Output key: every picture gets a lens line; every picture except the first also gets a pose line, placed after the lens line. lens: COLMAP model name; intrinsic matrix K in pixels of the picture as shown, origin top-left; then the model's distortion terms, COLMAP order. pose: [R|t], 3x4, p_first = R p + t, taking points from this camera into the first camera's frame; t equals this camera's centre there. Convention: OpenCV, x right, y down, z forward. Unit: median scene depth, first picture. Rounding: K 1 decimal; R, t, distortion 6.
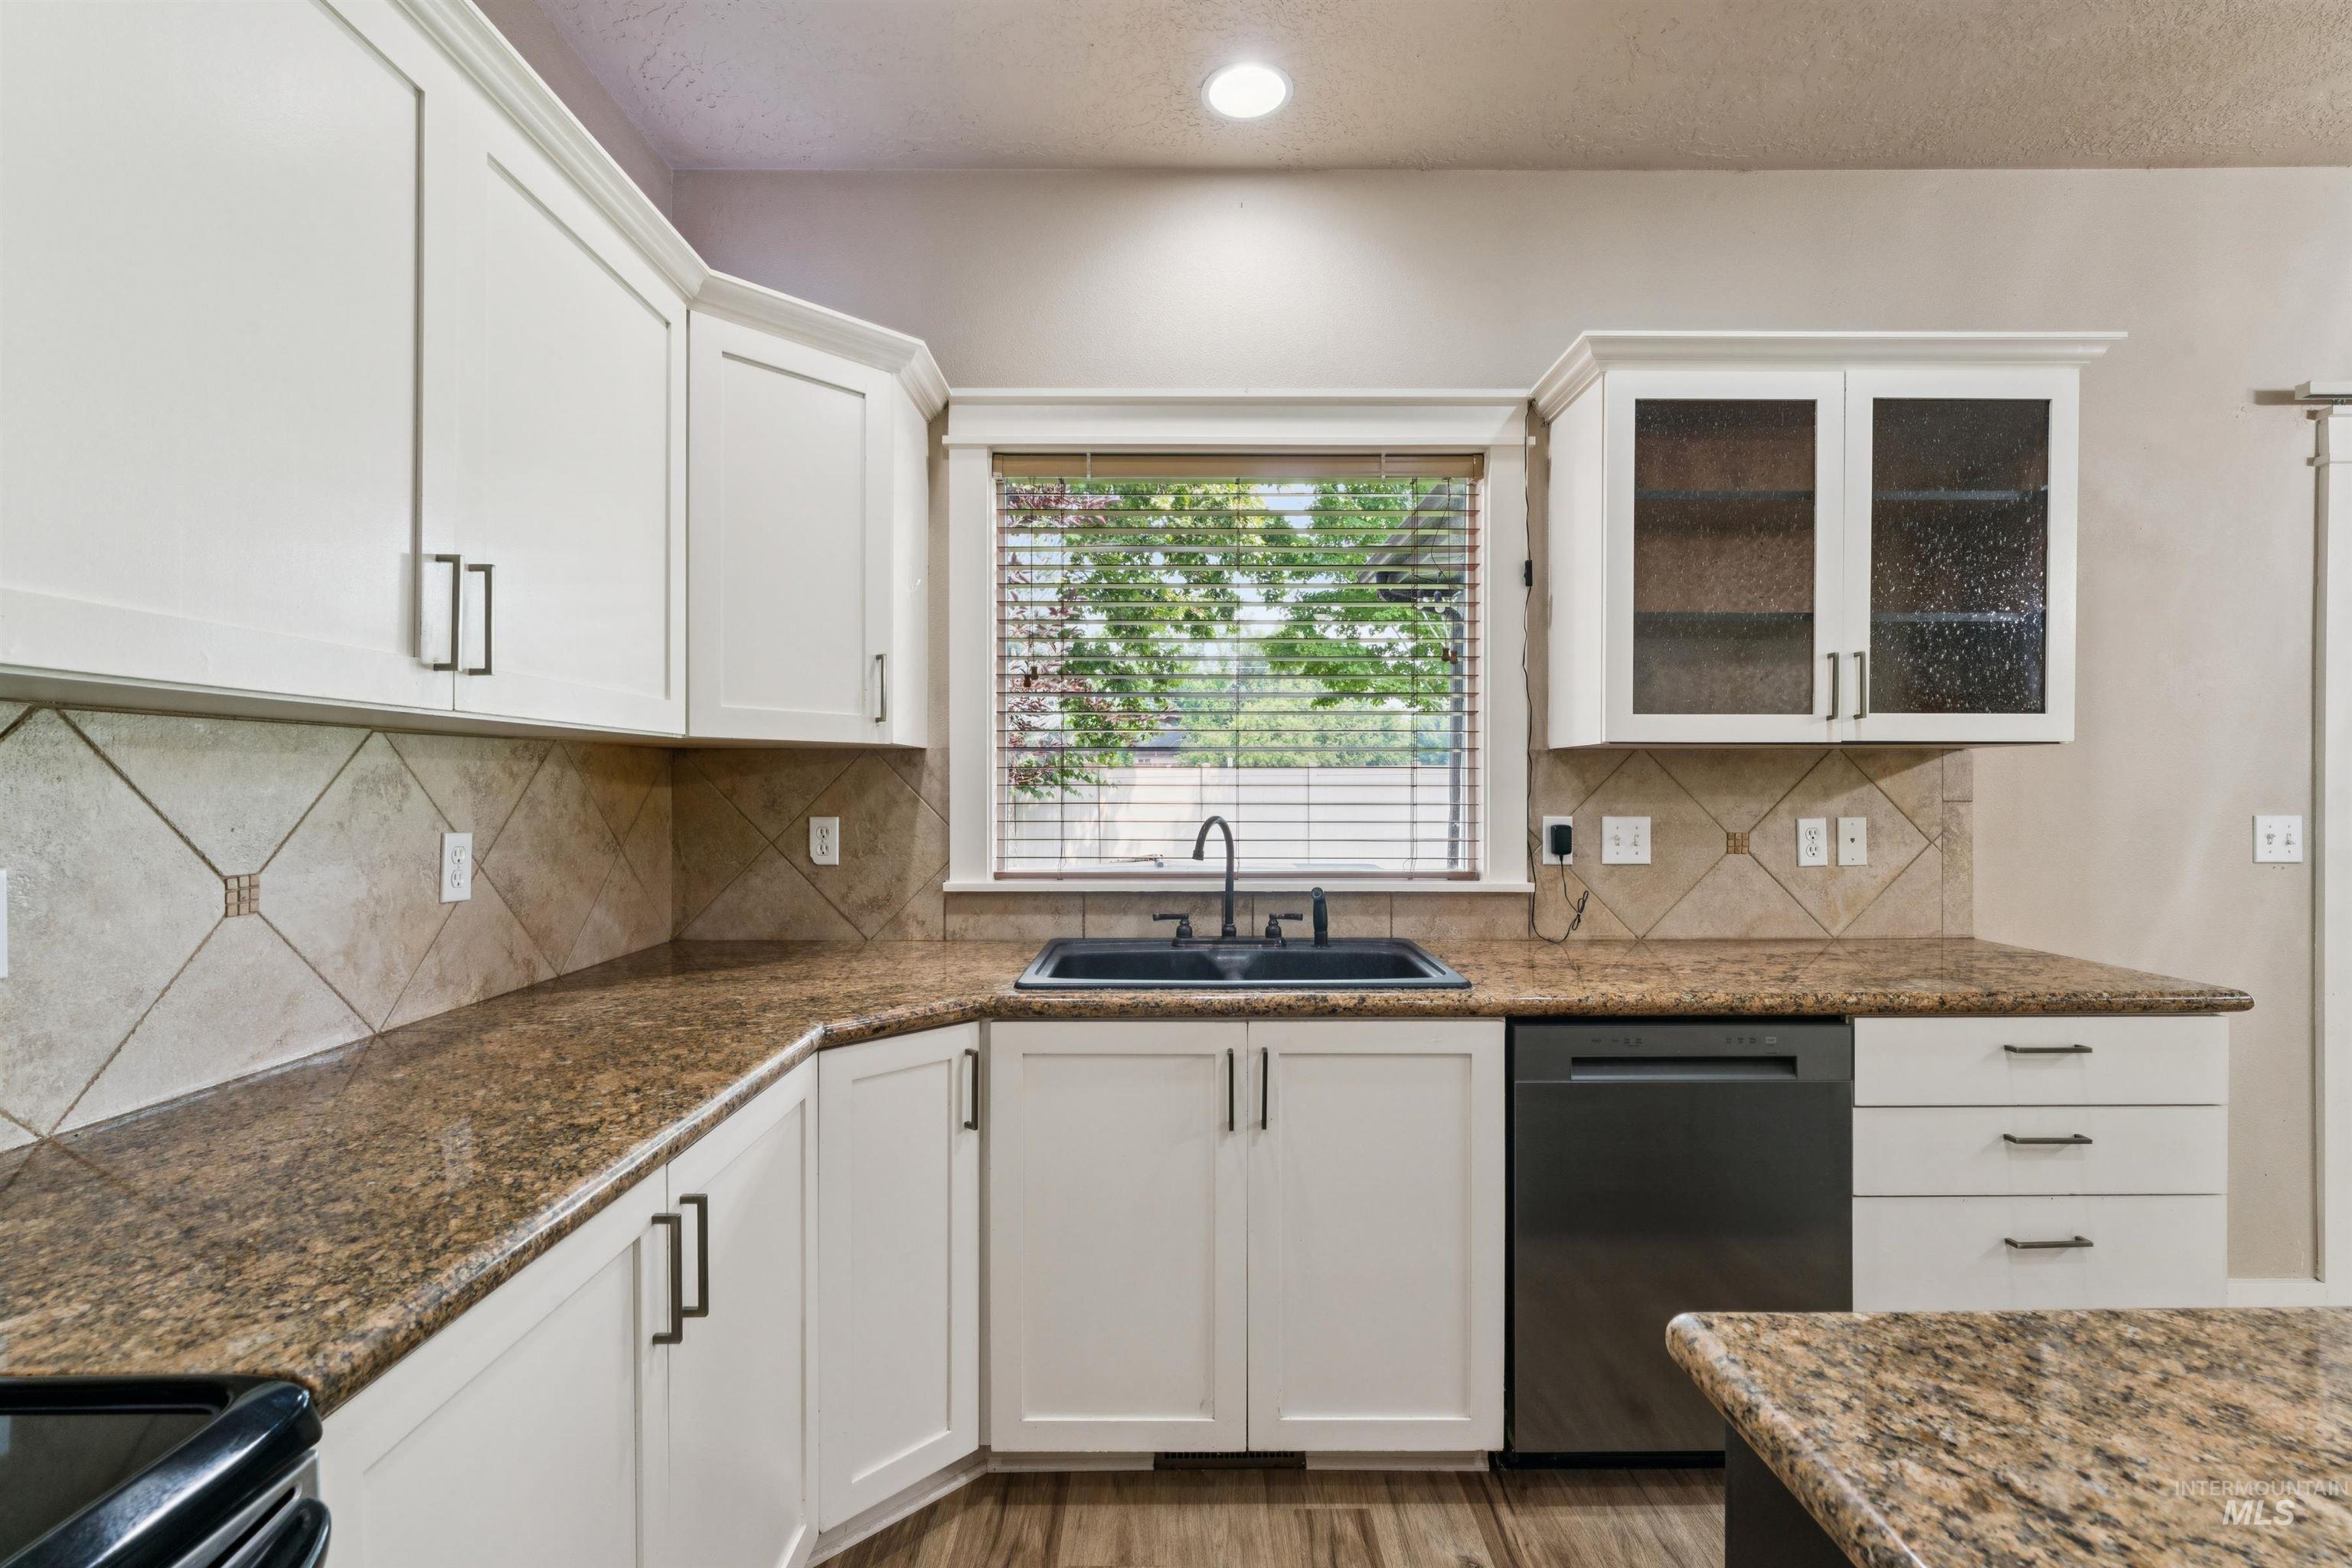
lens RADIAL K [[1062.6, 0, 1179.5], [0, 1062.6, 796.4], [0, 0, 1]] dist [0.005505, -0.000665]
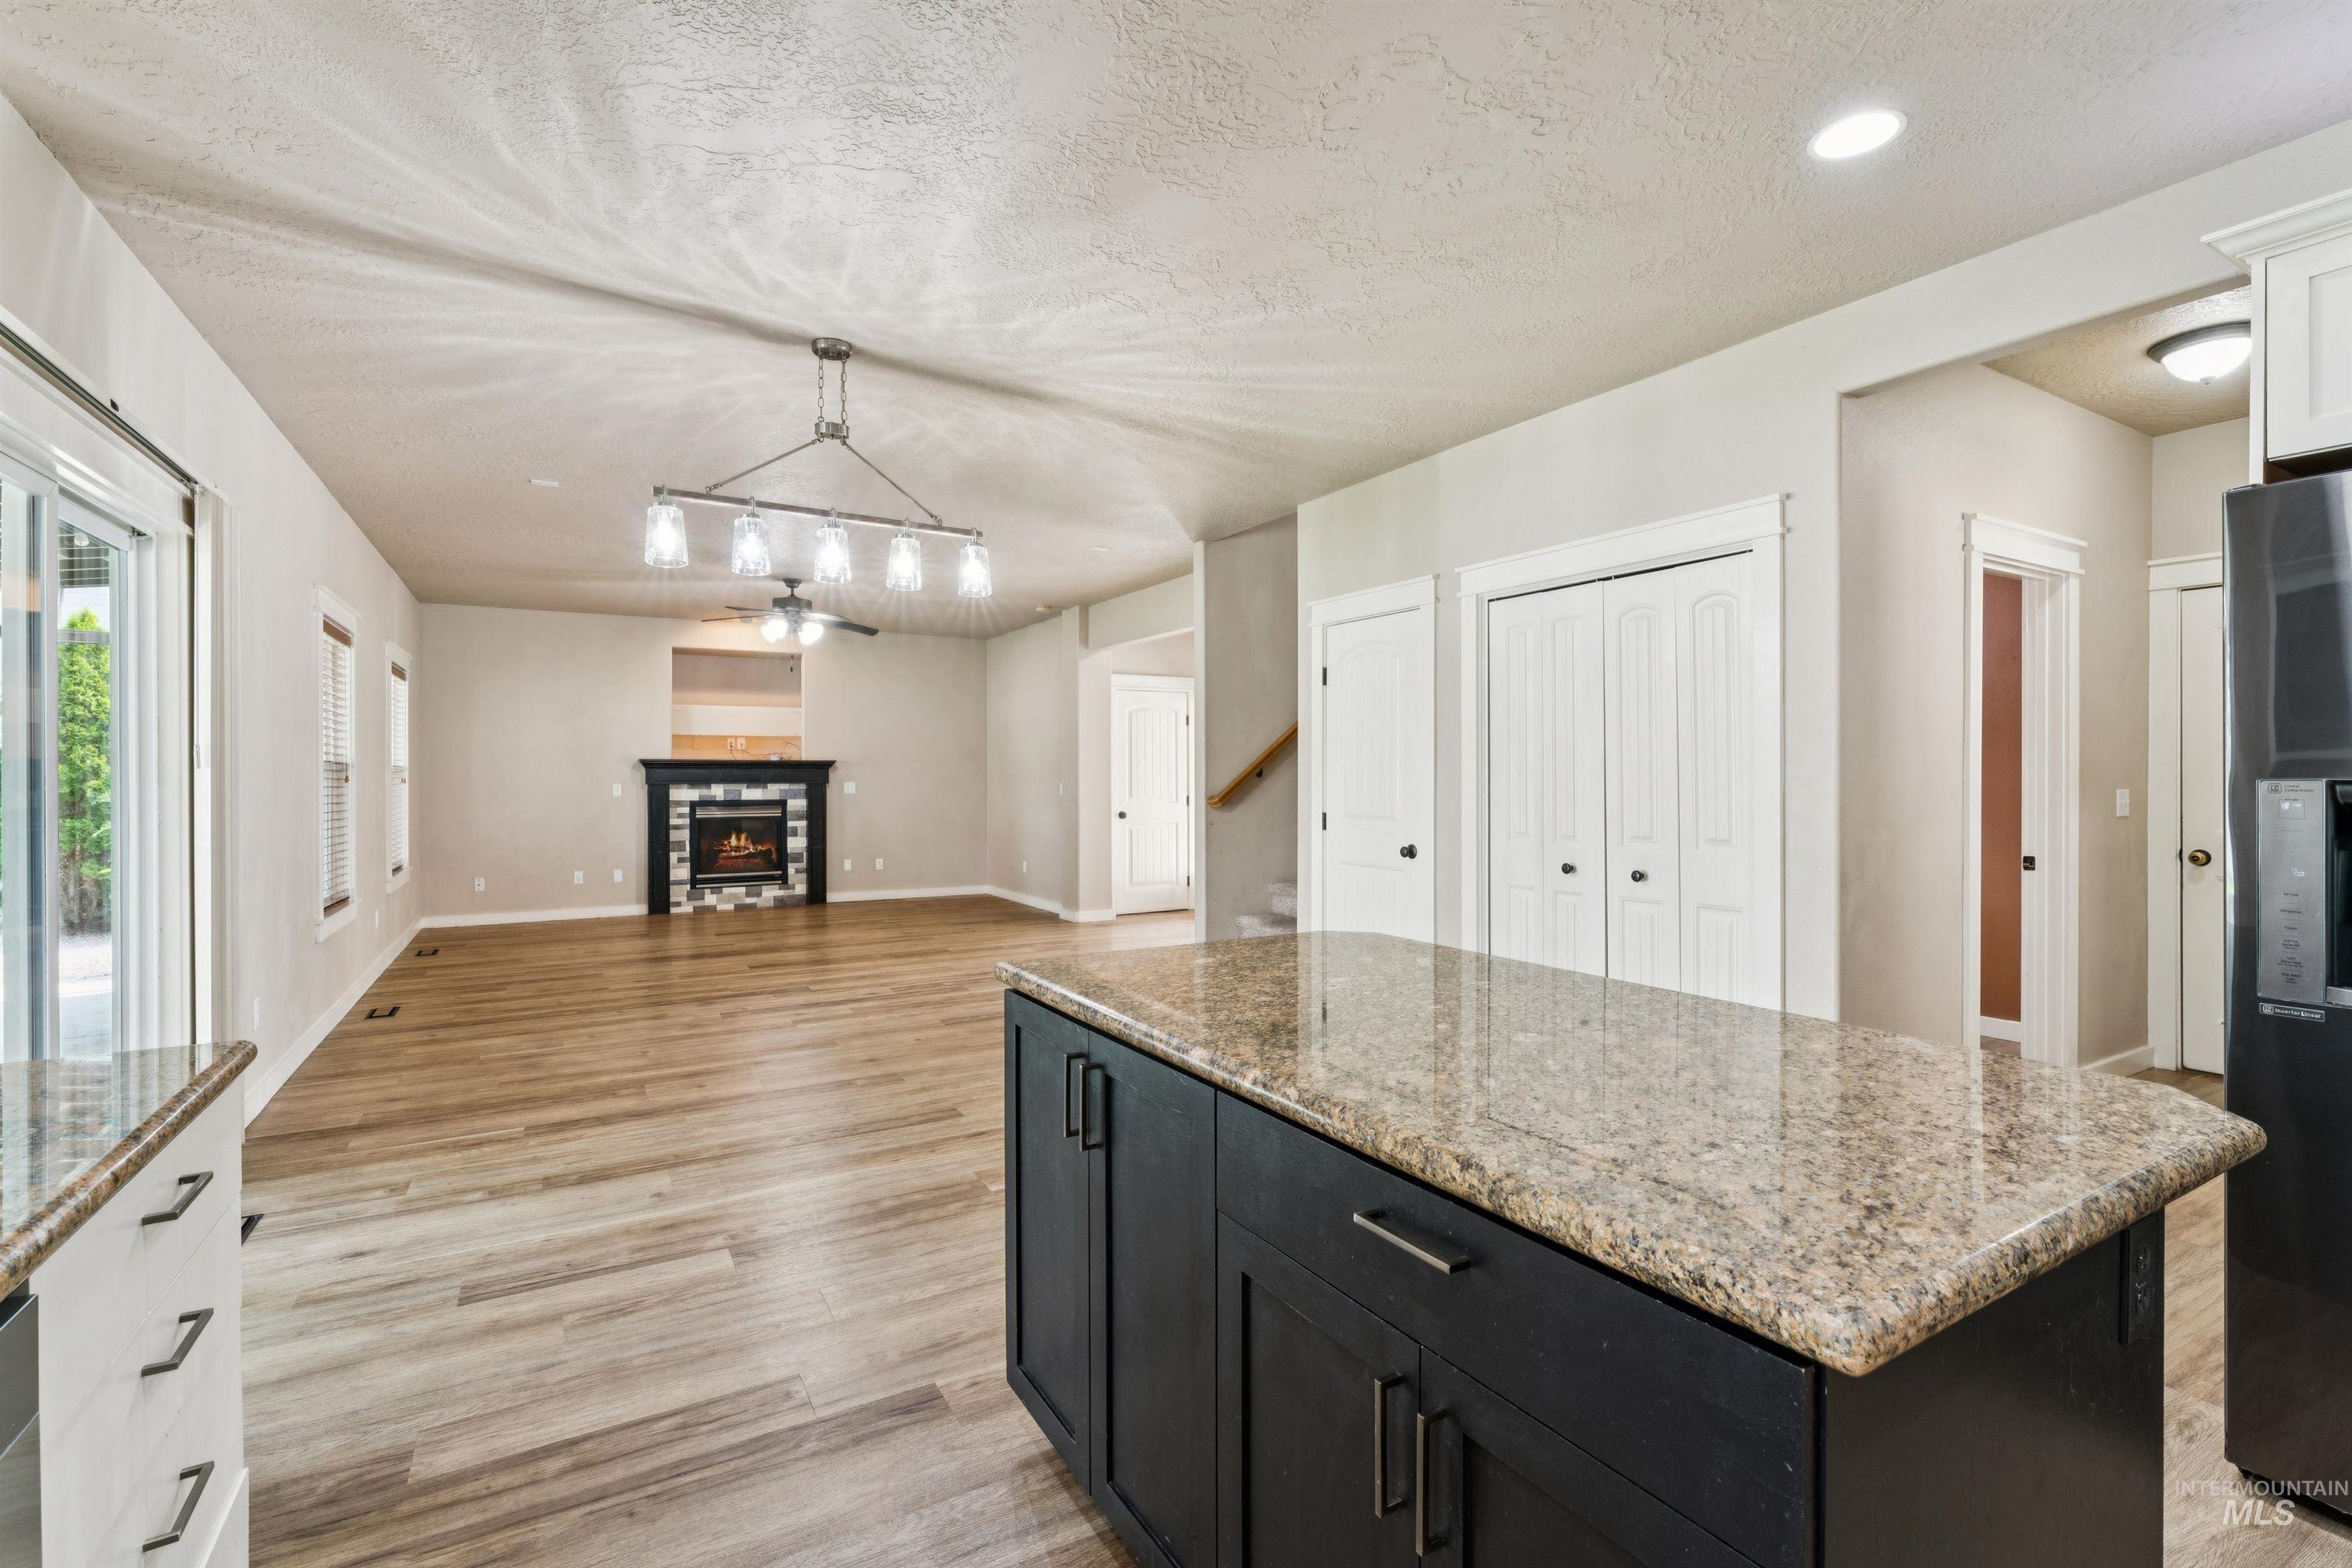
lens RADIAL K [[1062.6, 0, 1168.4], [0, 1062.6, 776.3], [0, 0, 1]] dist [0.005505, -0.000665]
pose [[-0.505092, 0.000000, 0.863065, -0.011698], [0.015354, 0.999842, 0.008986, -0.005955], [-0.862929, 0.017790, -0.505012, 0.598201]]
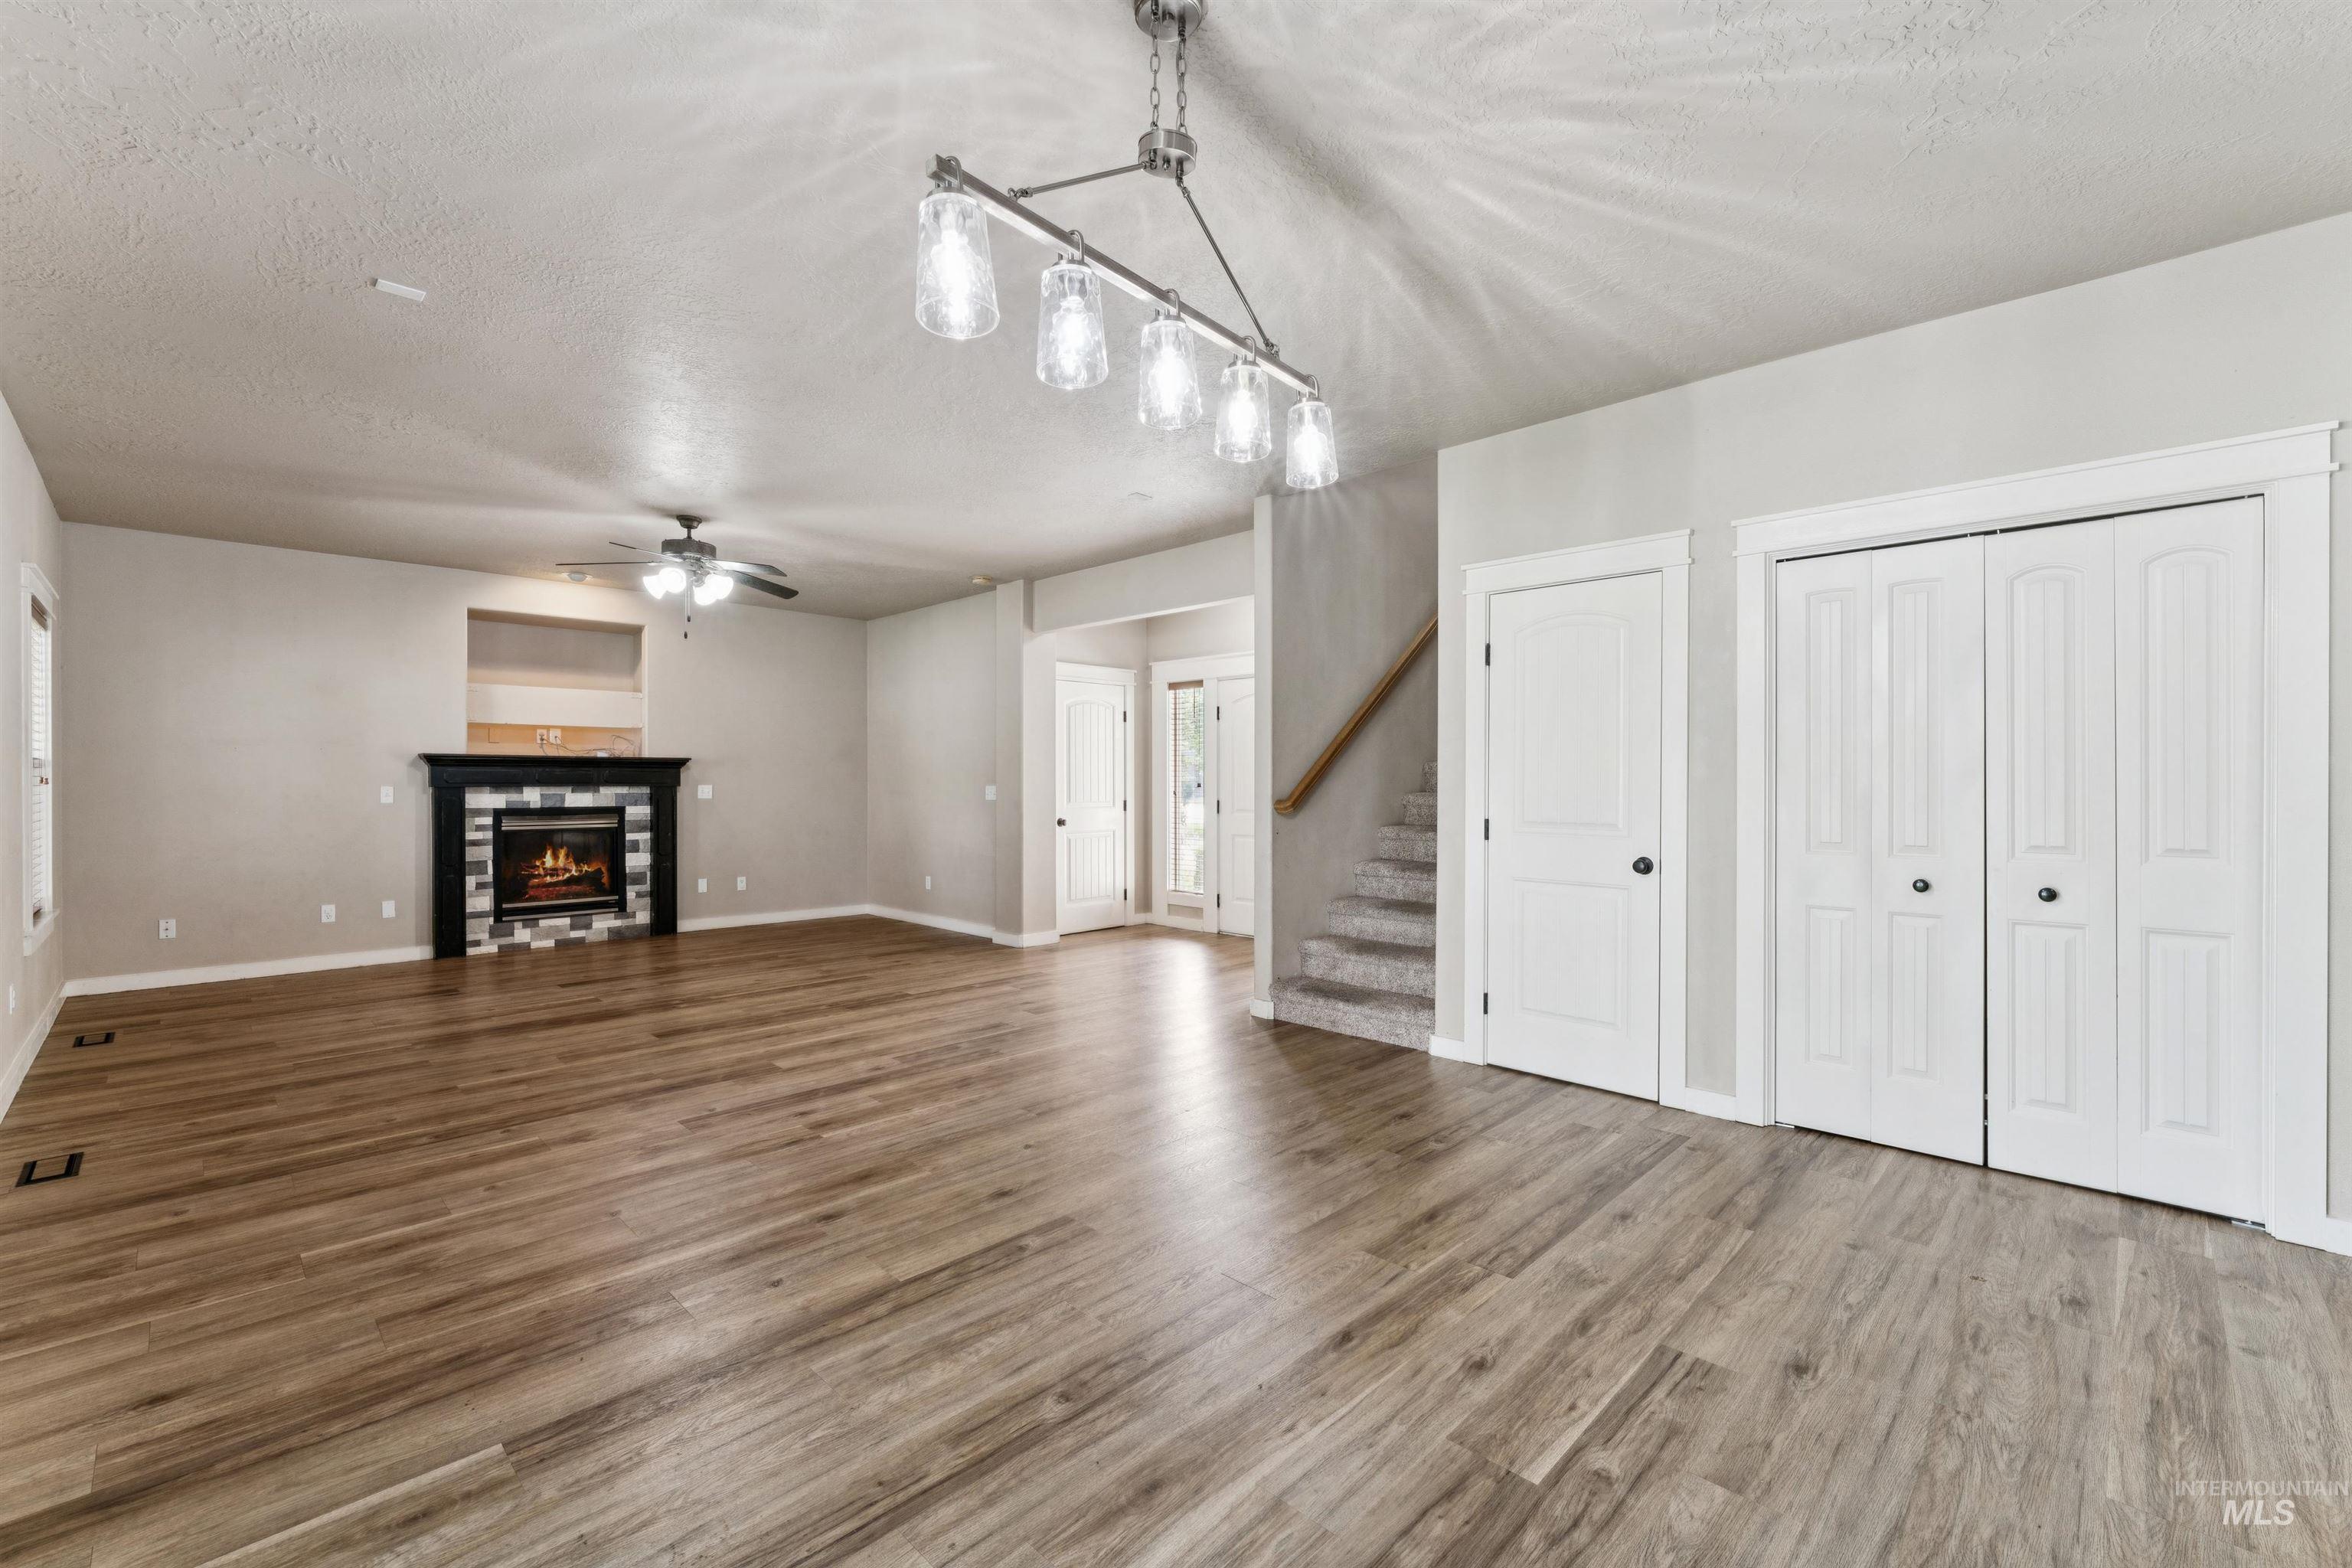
lens RADIAL K [[1000.0, 0, 1169.8], [0, 1000.0, 777.5], [0, 0, 1]] dist [-0.008810, 0.001829]
pose [[-0.714797, 0.002620, 0.699327, 0.894126], [0.009048, 0.999944, 0.005503, 0.008562], [-0.699273, 0.010261, -0.714781, 0.801011]]
